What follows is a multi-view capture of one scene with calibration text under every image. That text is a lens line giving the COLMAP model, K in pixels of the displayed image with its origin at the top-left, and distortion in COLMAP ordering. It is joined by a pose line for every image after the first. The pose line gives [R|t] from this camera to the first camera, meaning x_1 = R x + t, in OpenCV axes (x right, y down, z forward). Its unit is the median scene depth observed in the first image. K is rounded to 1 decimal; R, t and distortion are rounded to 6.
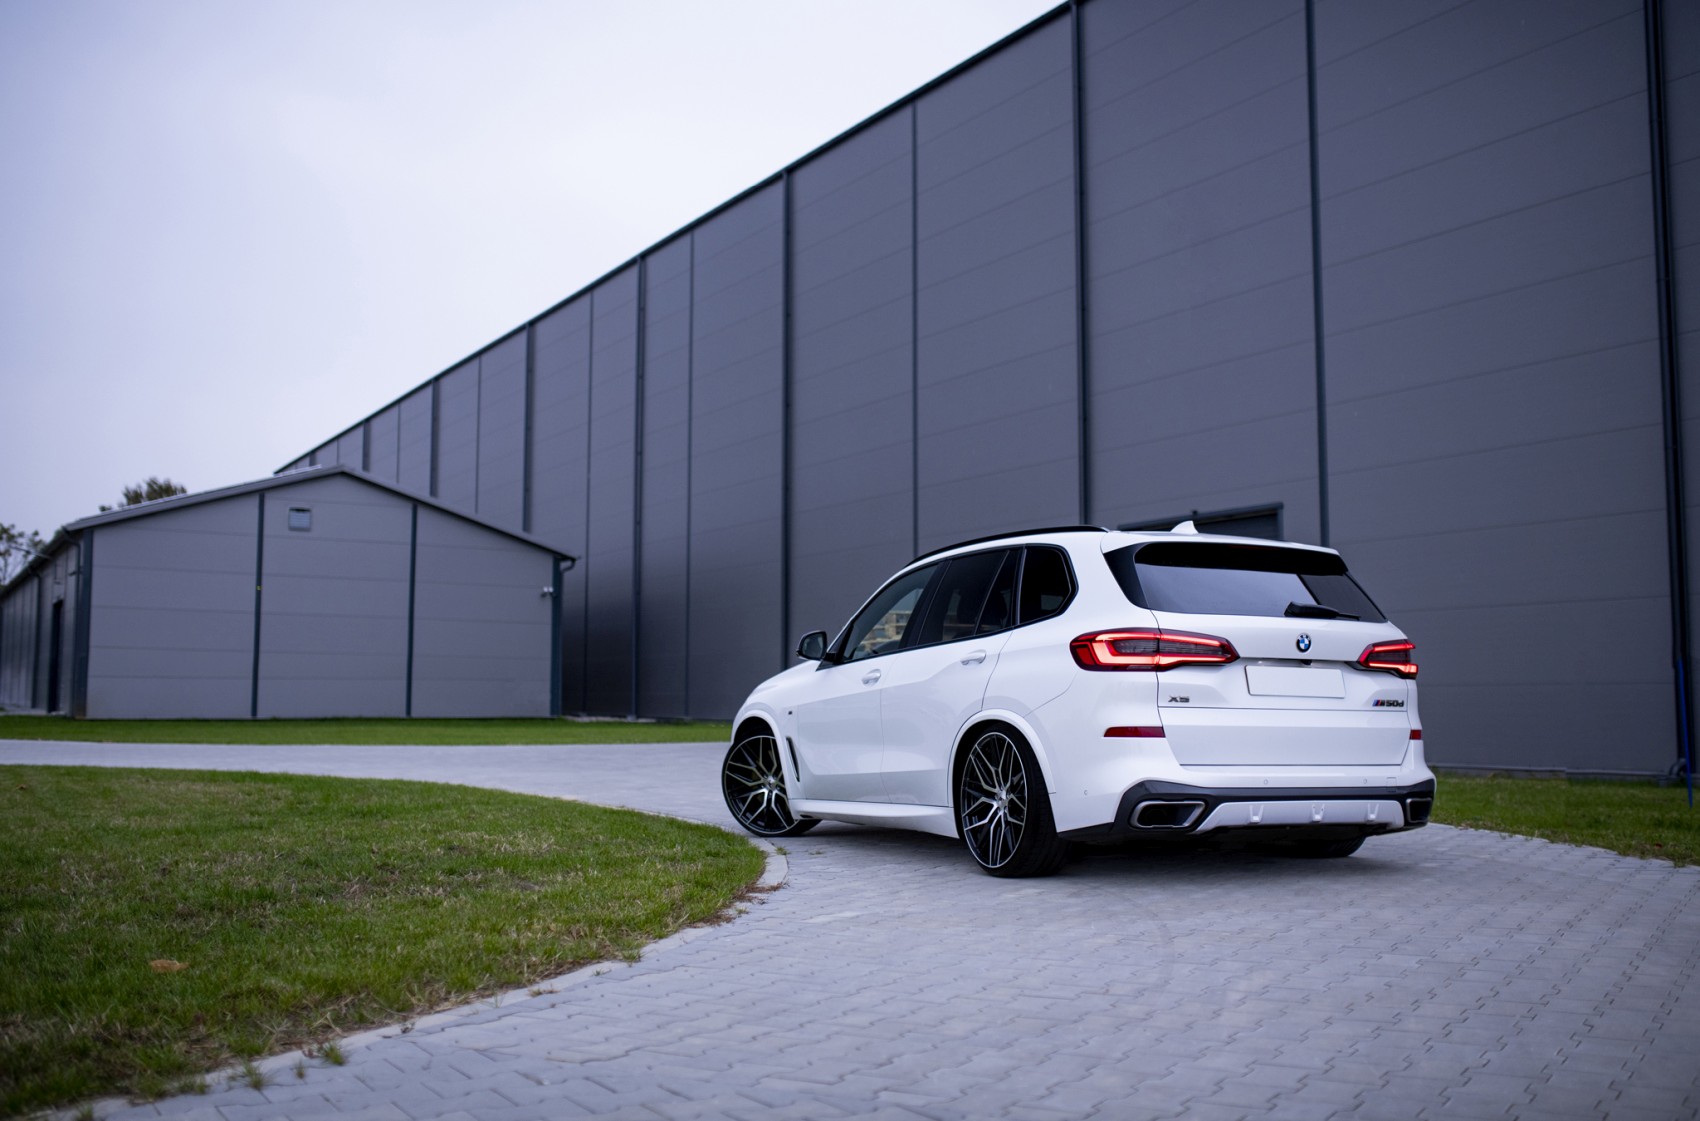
lens RADIAL K [[1697.4, 0, 850.0], [0, 1697.4, 560.5], [0, 0, 1]] dist [0.006468, -0.000228]
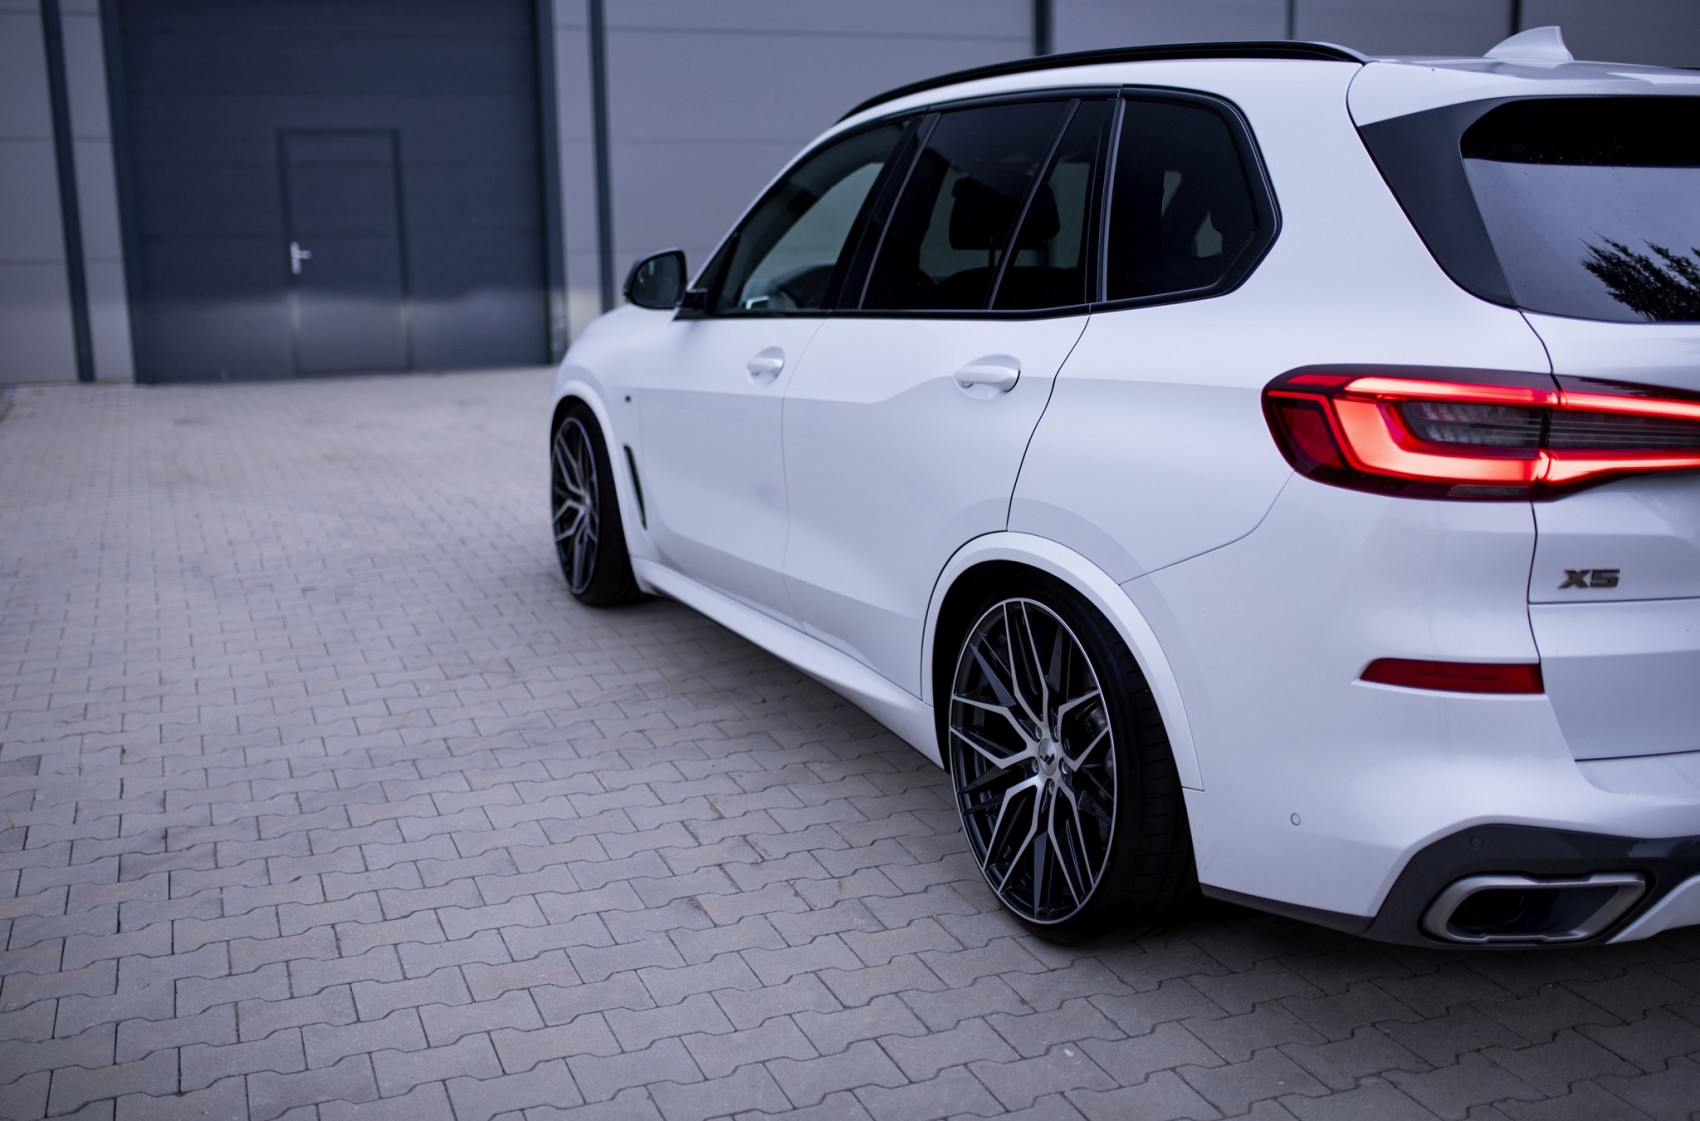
lens RADIAL K [[1795.7, 0, 824.5], [0, 1795.7, 562.1], [0, 0, 1]] dist [-0.064184, 0.028454]
pose [[0.999961, -0.003577, -0.008023, 0.039226], [0.005680, 0.959996, 0.279956, -0.021460], [0.006701, -0.279991, 0.959979, 0.610117]]
